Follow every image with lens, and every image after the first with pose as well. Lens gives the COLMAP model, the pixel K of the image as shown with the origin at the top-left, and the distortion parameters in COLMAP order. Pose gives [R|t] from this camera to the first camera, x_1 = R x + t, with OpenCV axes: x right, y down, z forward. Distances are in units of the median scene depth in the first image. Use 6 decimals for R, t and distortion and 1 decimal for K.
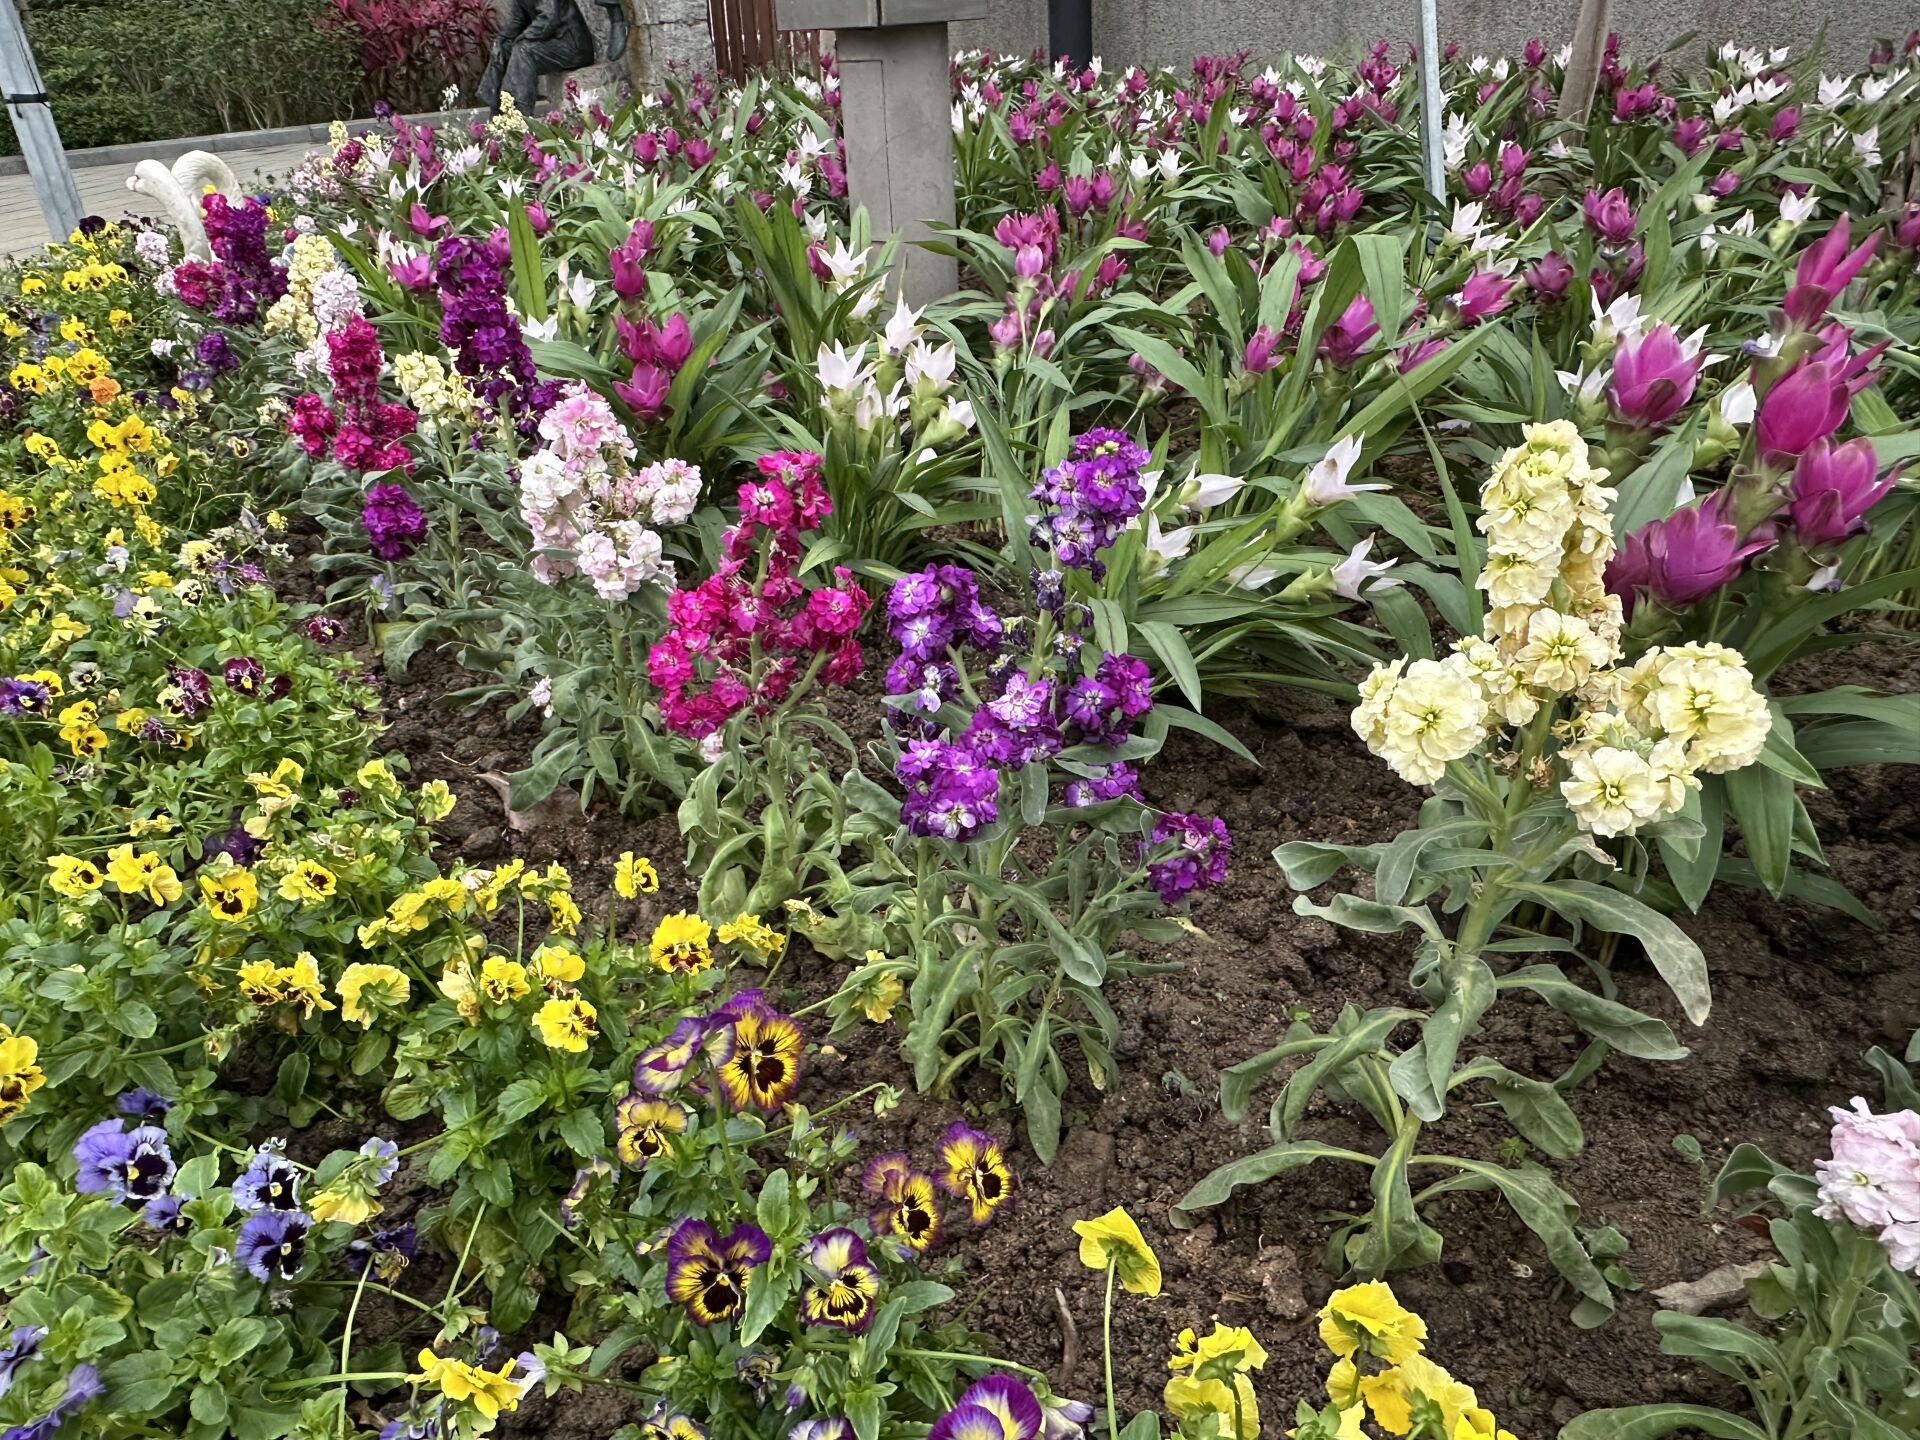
lens RADIAL K [[1375.0, 0, 986.4], [0, 1375.0, 721.3], [0, 0, 1]] dist [-0.009026, 0.002208]
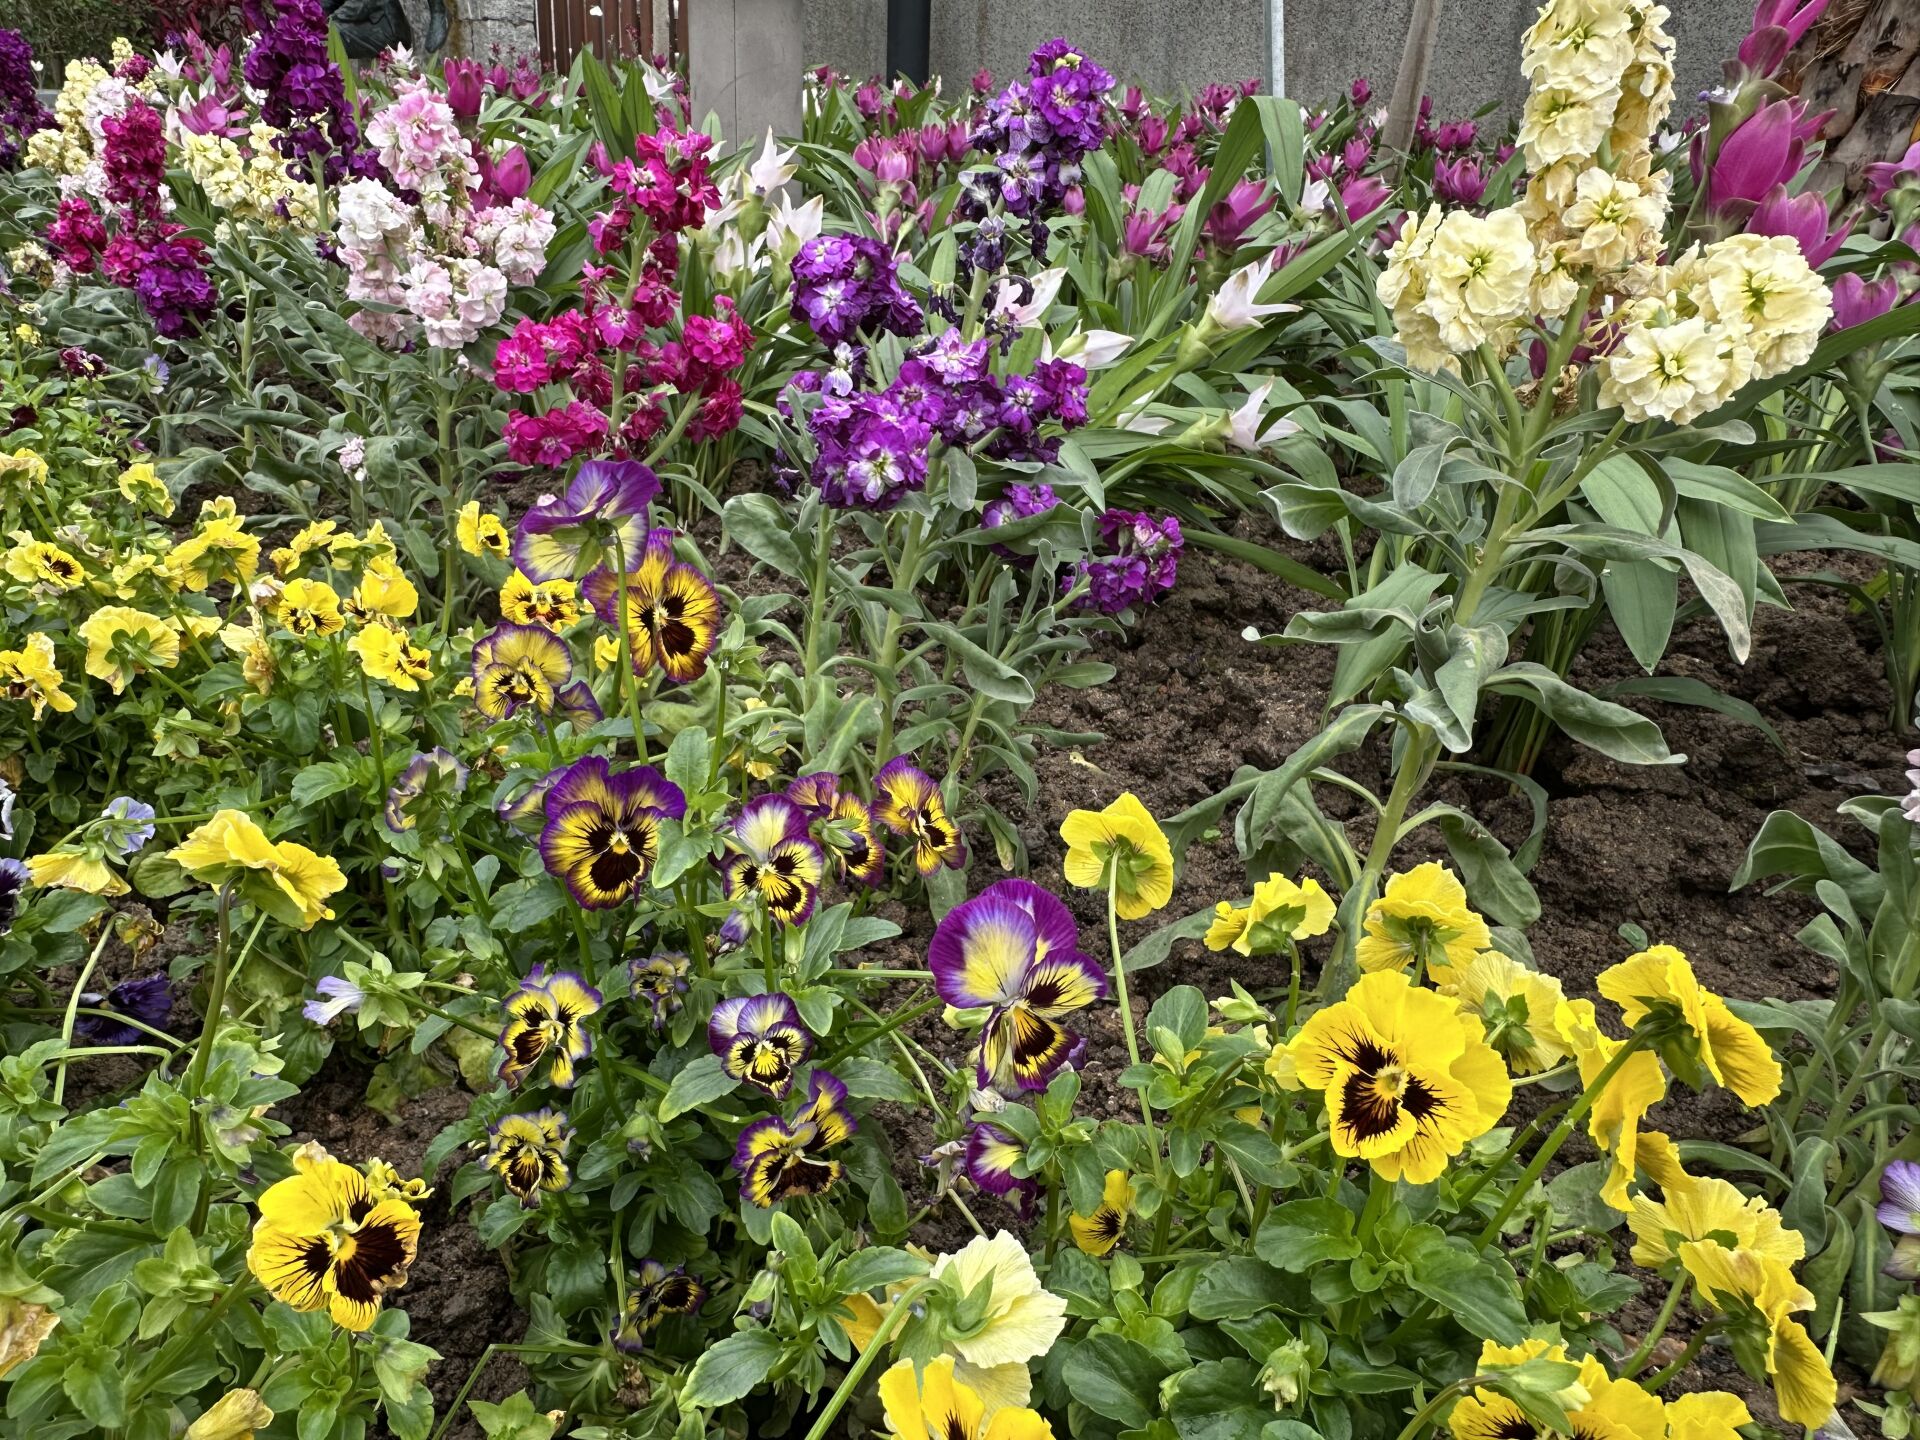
lens RADIAL K [[1375.0, 0, 986.4], [0, 1375.0, 721.3], [0, 0, 1]] dist [-0.009026, 0.002208]
pose [[0.989726, 0.034927, 0.138644, -0.068597], [-0.030236, 0.998902, -0.035795, 0.248342], [-0.139742, 0.031236, 0.989695, 0.156186]]
